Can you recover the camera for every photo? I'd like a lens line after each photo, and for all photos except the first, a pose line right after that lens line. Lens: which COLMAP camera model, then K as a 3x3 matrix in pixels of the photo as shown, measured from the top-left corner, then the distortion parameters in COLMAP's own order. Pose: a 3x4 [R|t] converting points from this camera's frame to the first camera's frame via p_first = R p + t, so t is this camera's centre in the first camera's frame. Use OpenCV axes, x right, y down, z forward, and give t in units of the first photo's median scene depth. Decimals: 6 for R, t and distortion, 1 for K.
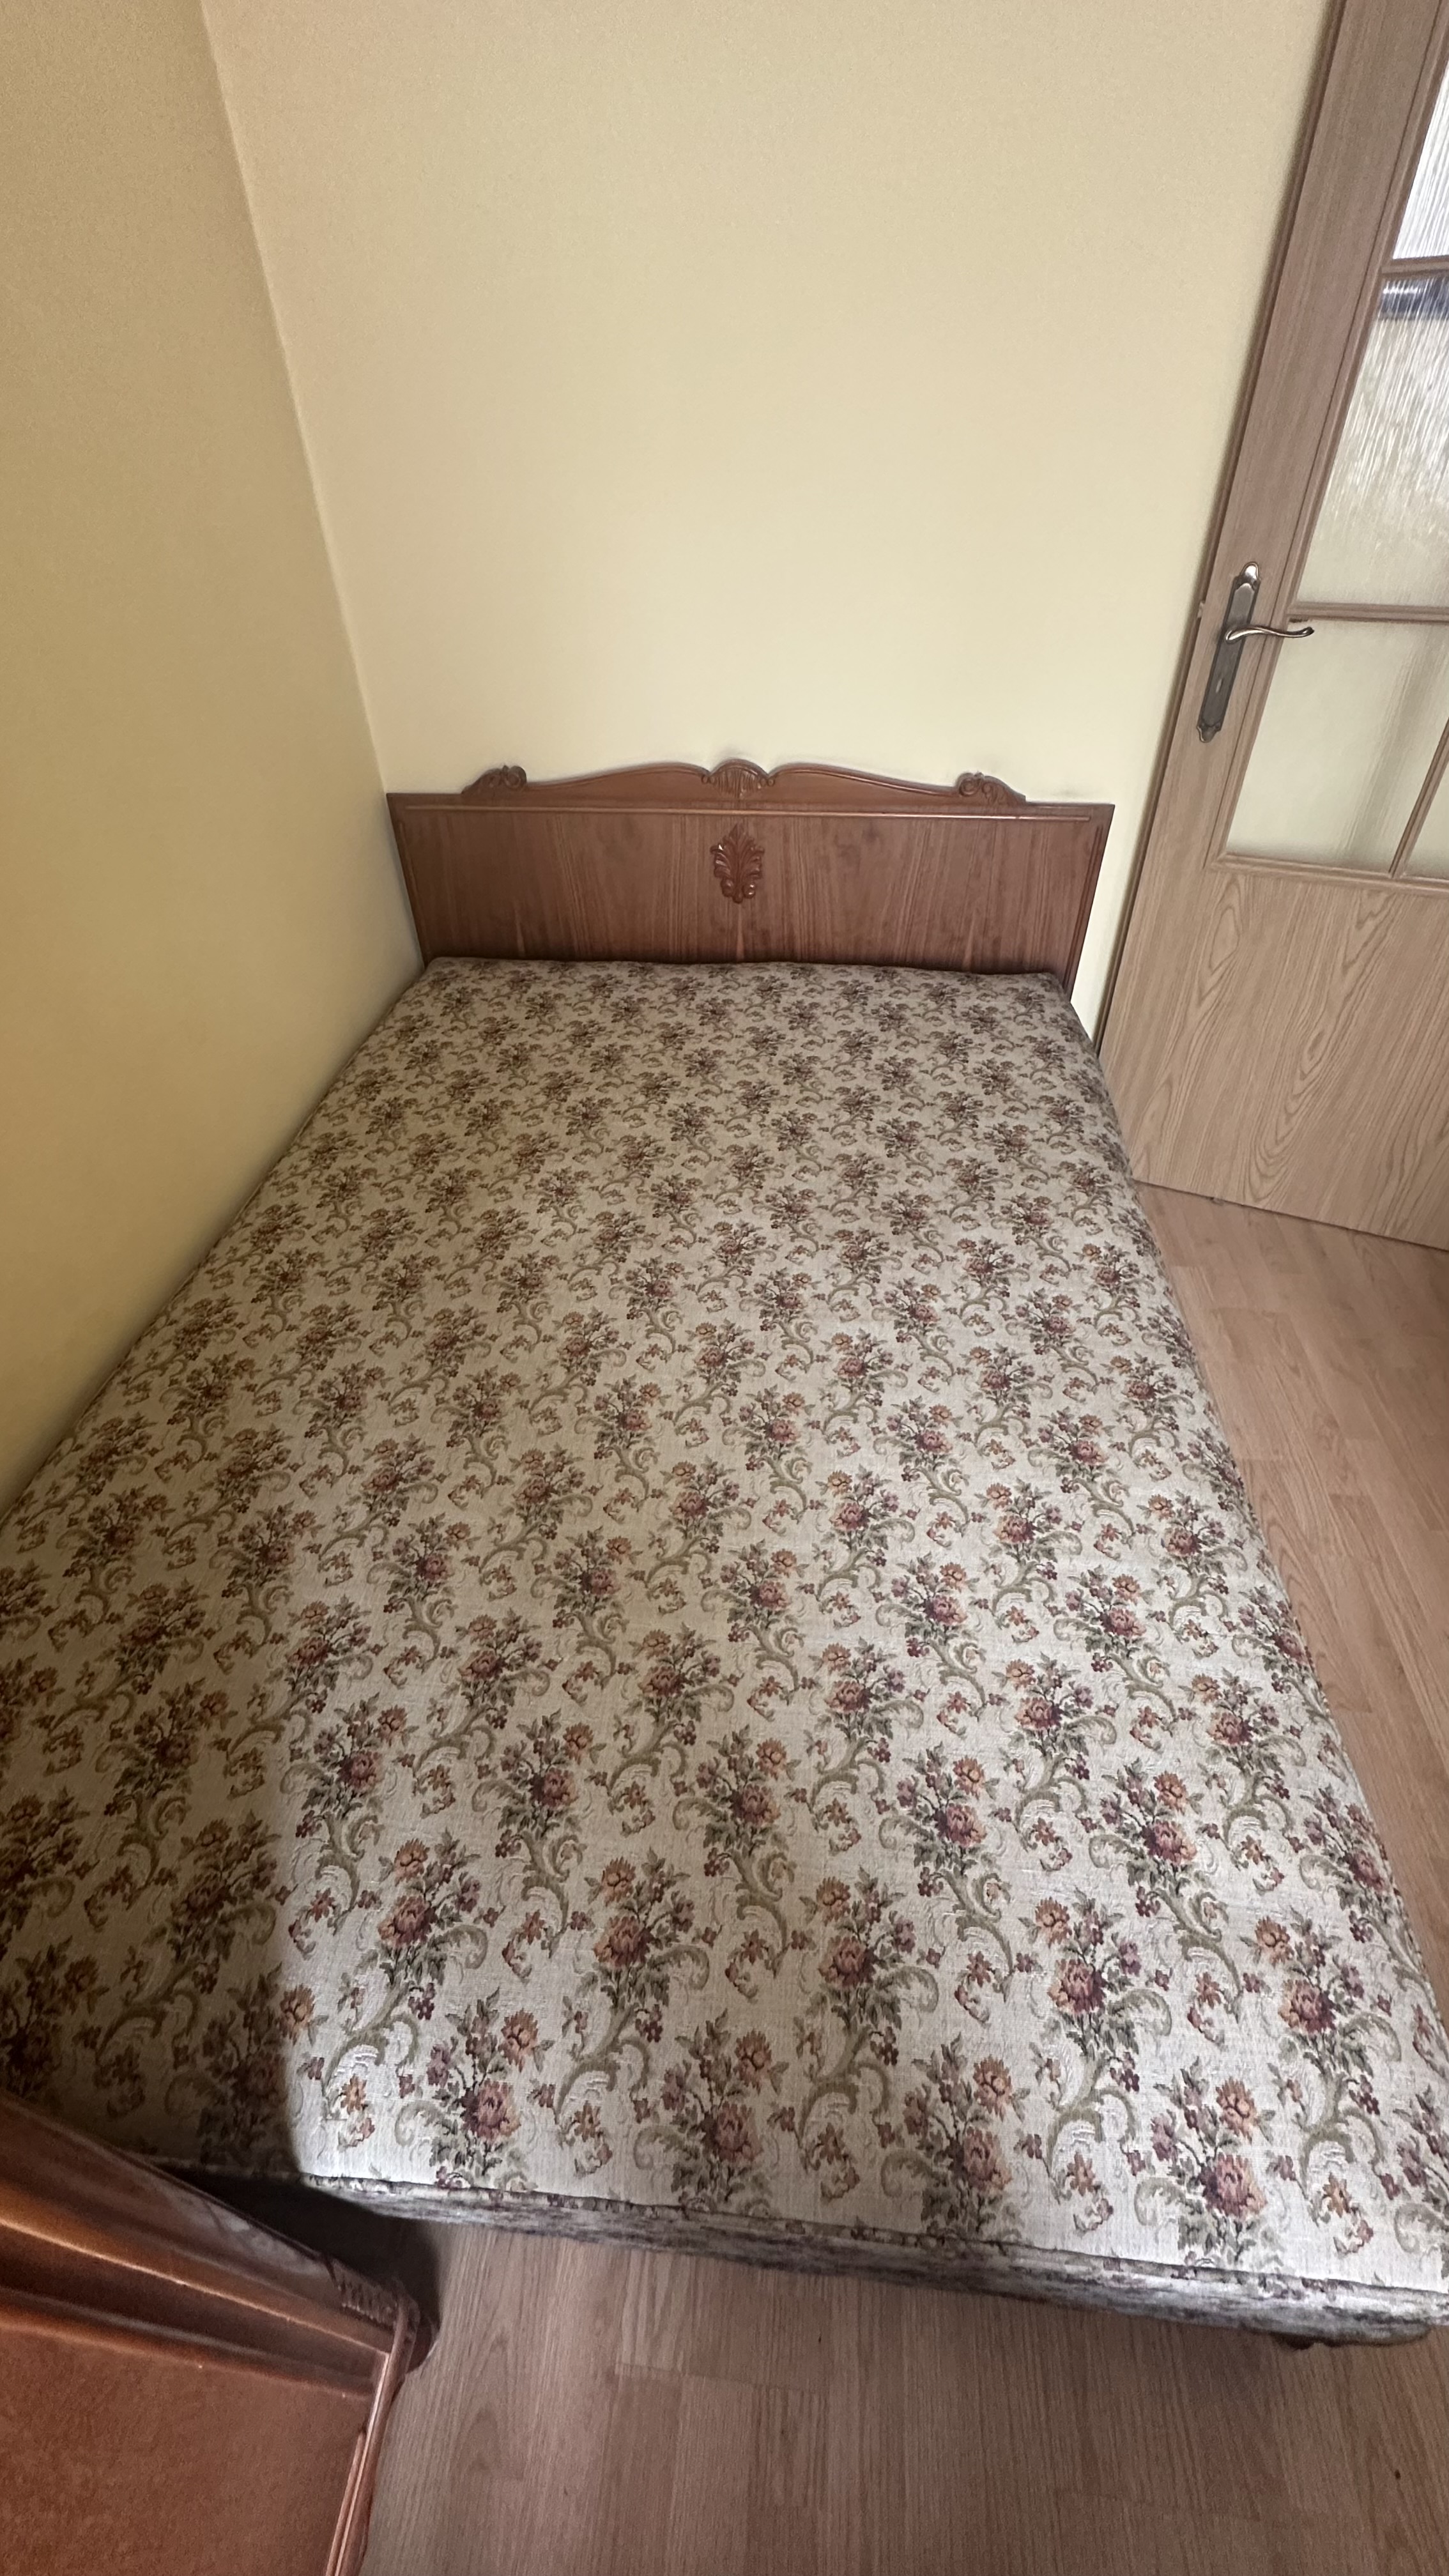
lens RADIAL K [[1038.2, 0, 730.2], [0, 1038.2, 1276.3], [0, 0, 1]] dist [0.001024, -0.001063]
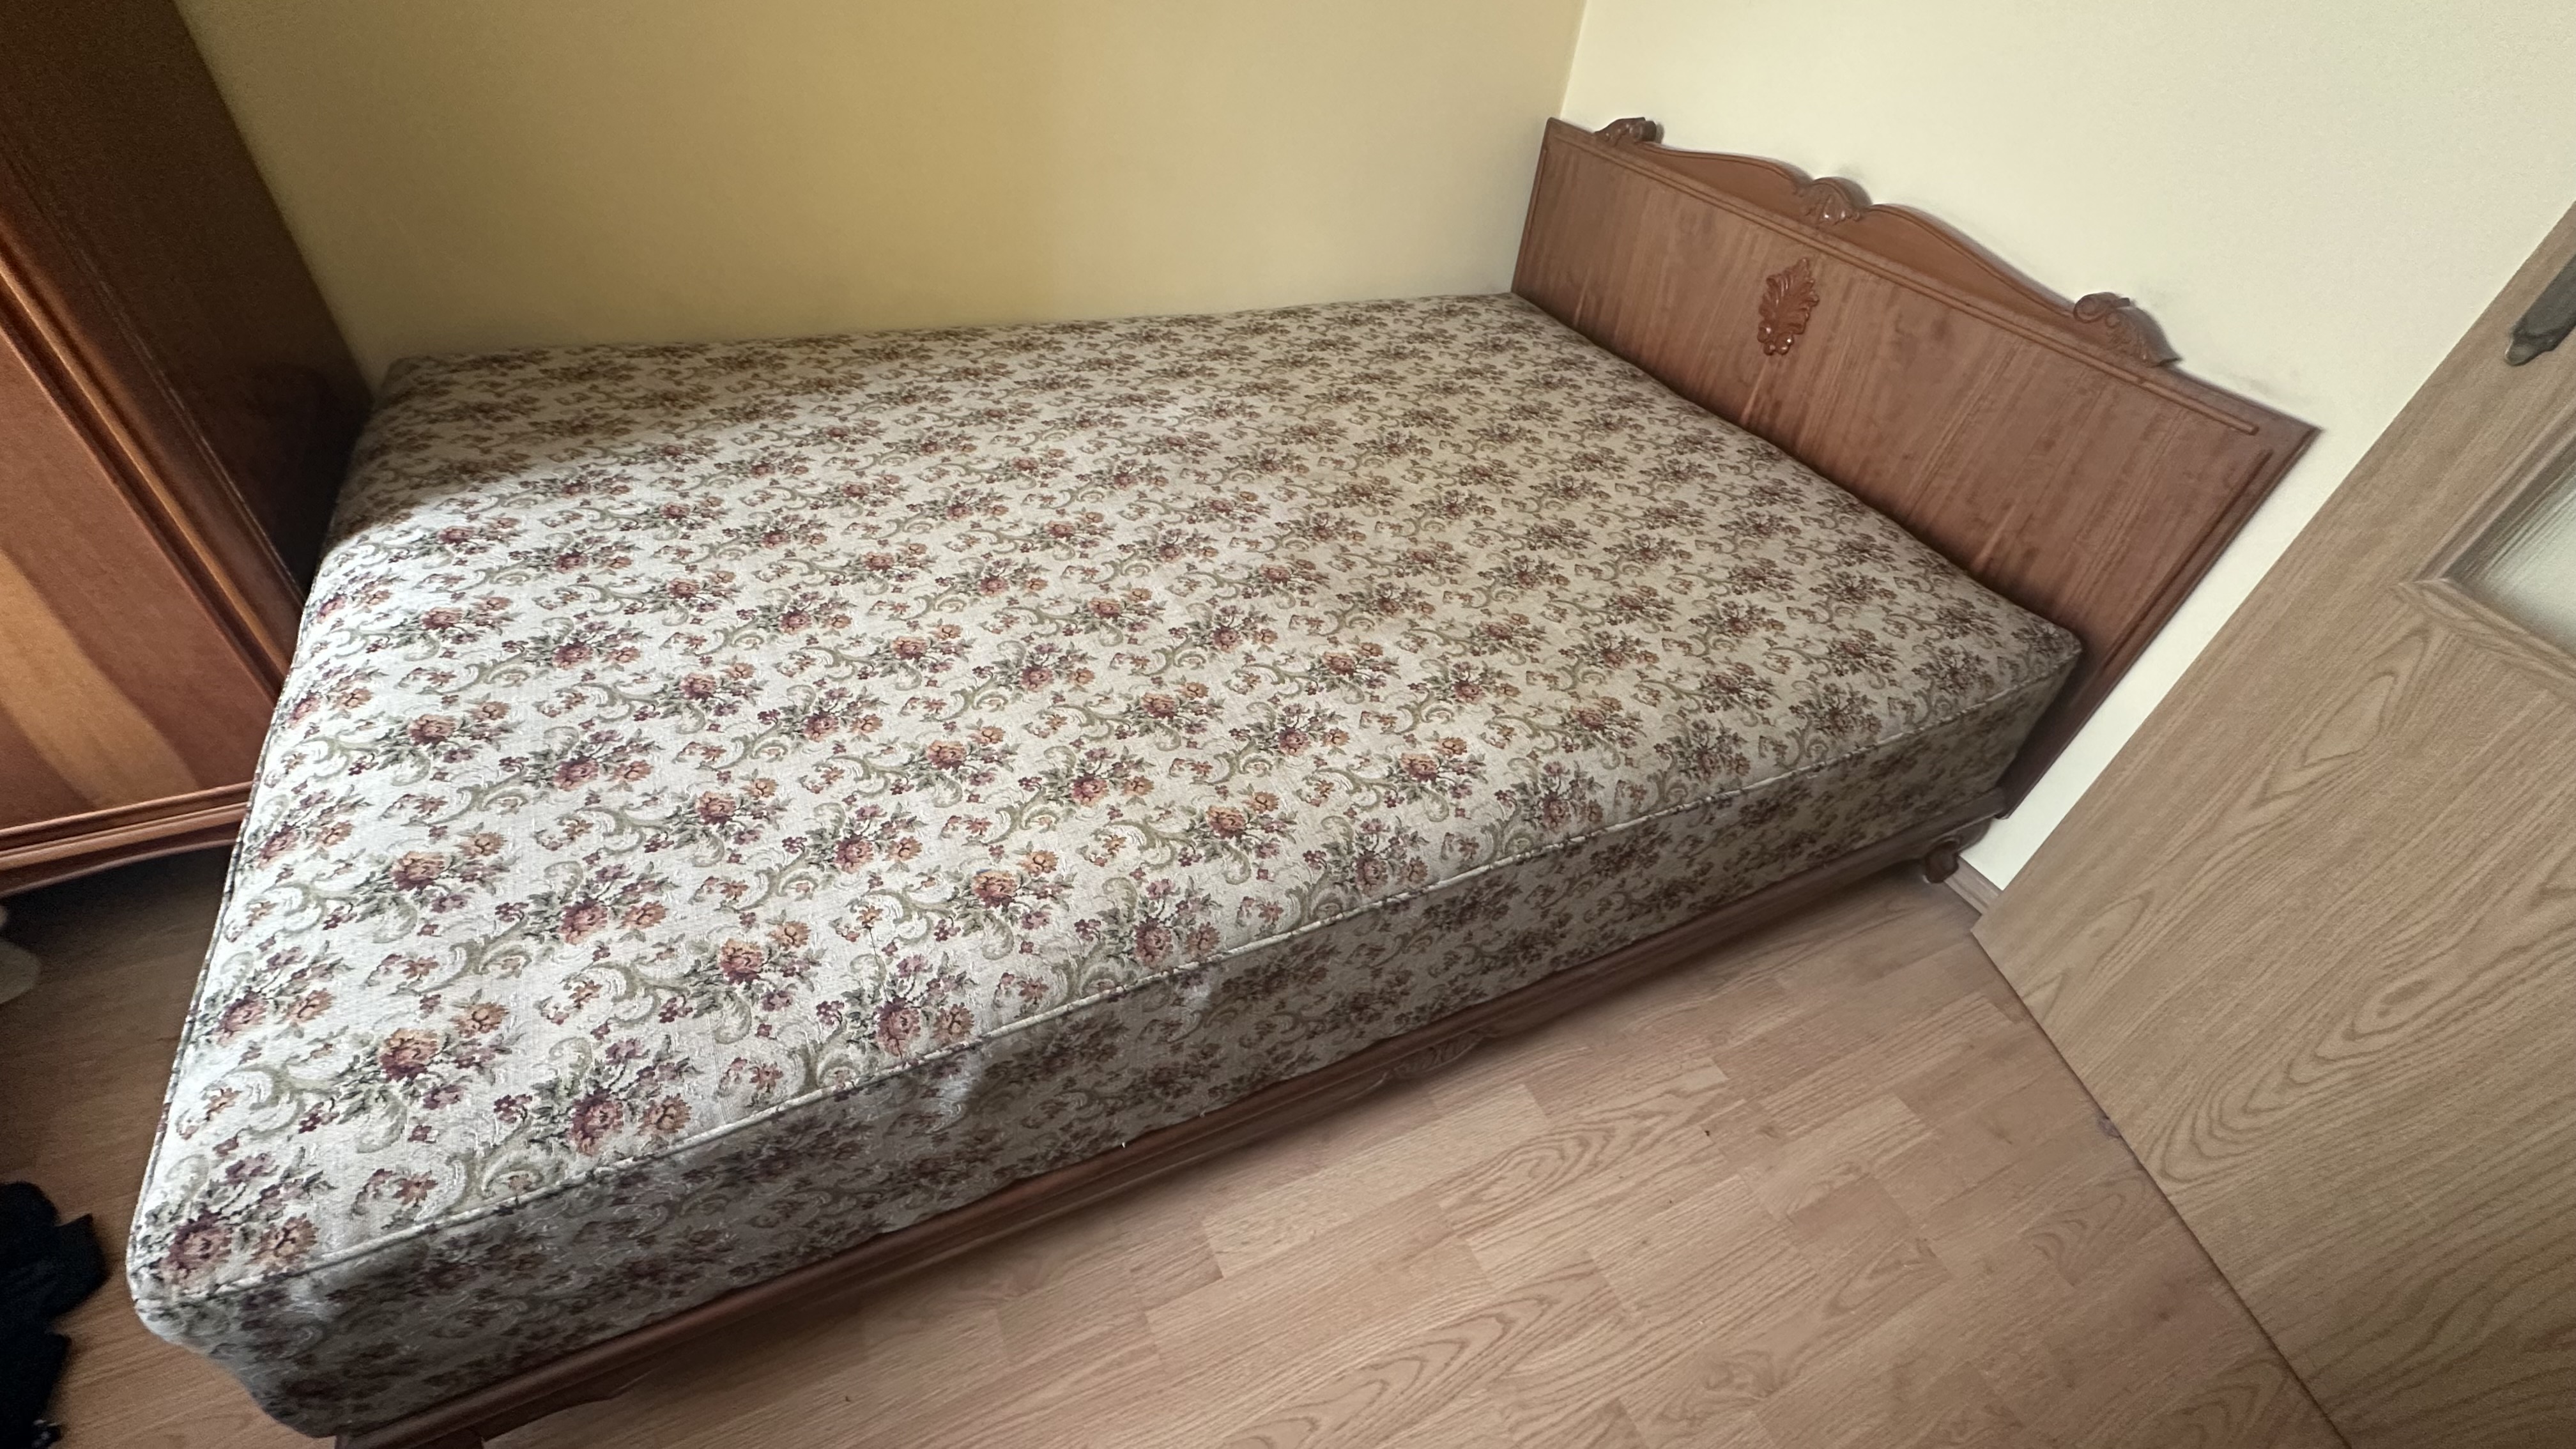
lens RADIAL K [[1038.2, 0, 1290.9], [0, 1038.2, 729.2], [0, 0, 1]] dist [0.001024, -0.001063]
pose [[0.513123, 0.610711, -0.603106, 0.782647], [-0.632311, 0.744127, 0.215541, -0.128613], [0.580421, 0.270751, 0.767988, 0.383396]]
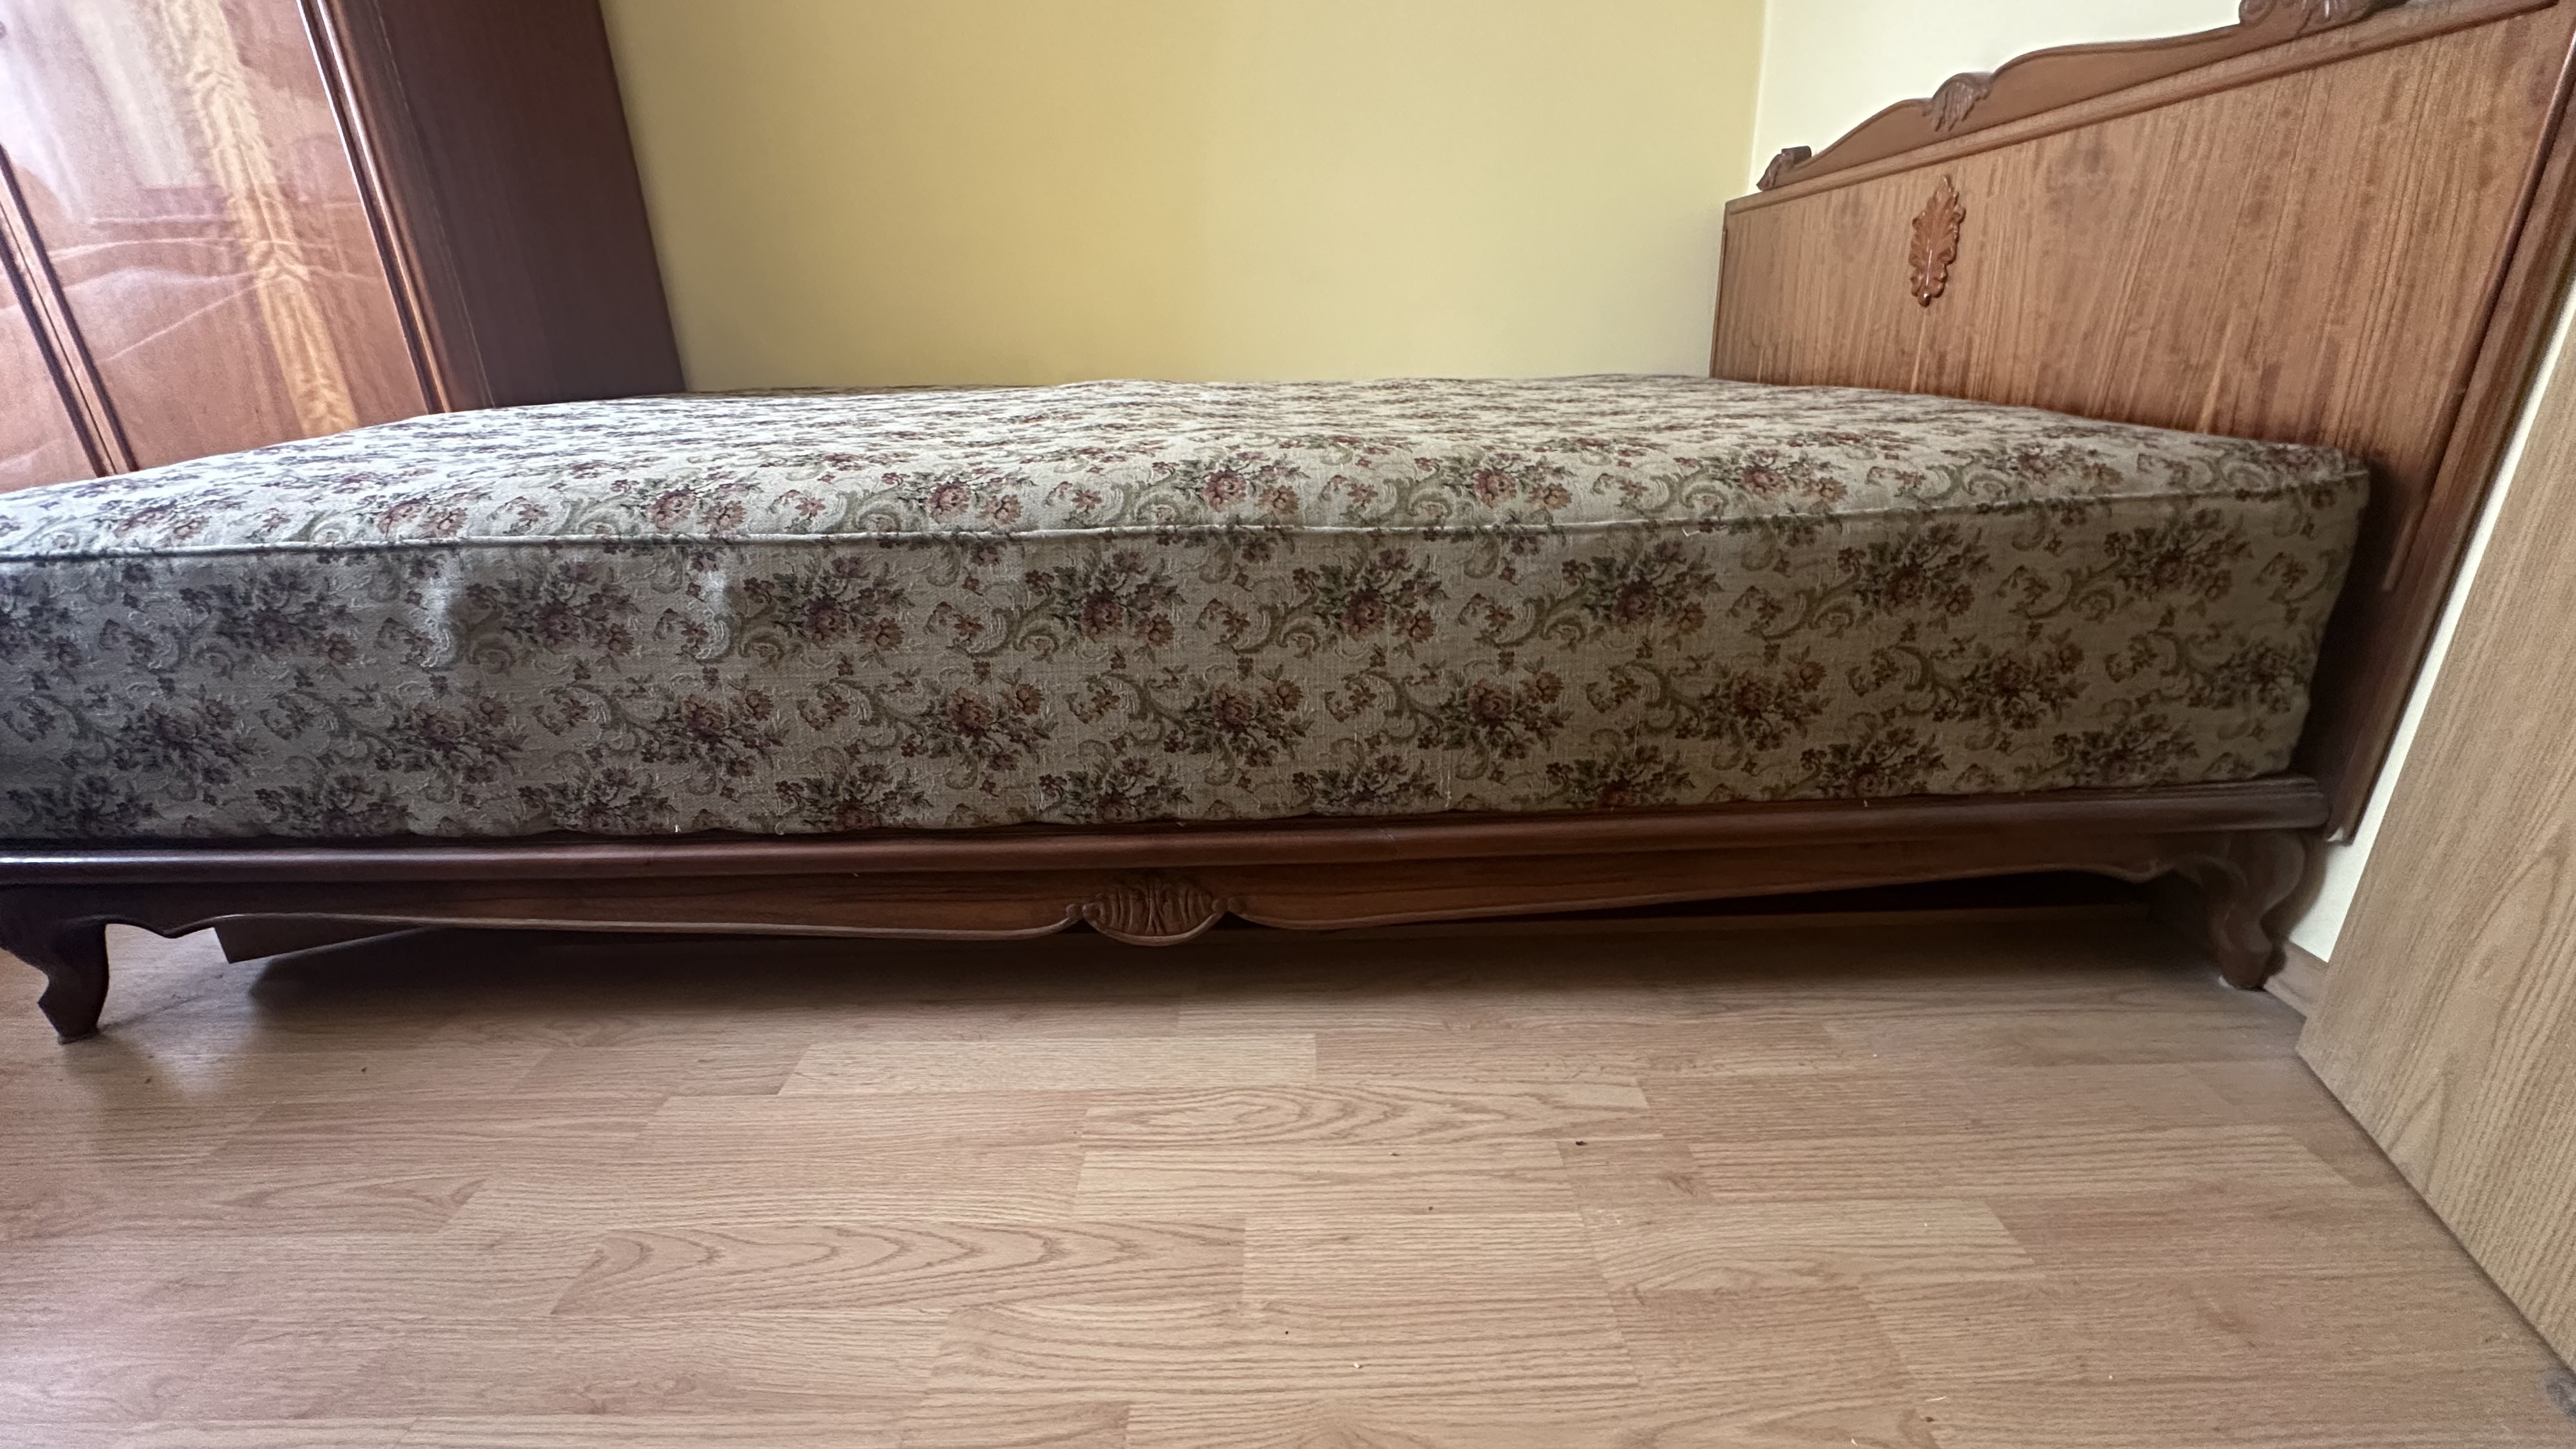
lens RADIAL K [[1038.2, 0, 1289.6], [0, 1038.2, 726.5], [0, 0, 1]] dist [0.001024, -0.001063]
pose [[0.100258, 0.357574, -0.928488, 1.064461], [-0.627983, 0.746570, 0.219705, -0.092799], [0.771742, 0.561048, 0.299400, 1.038936]]
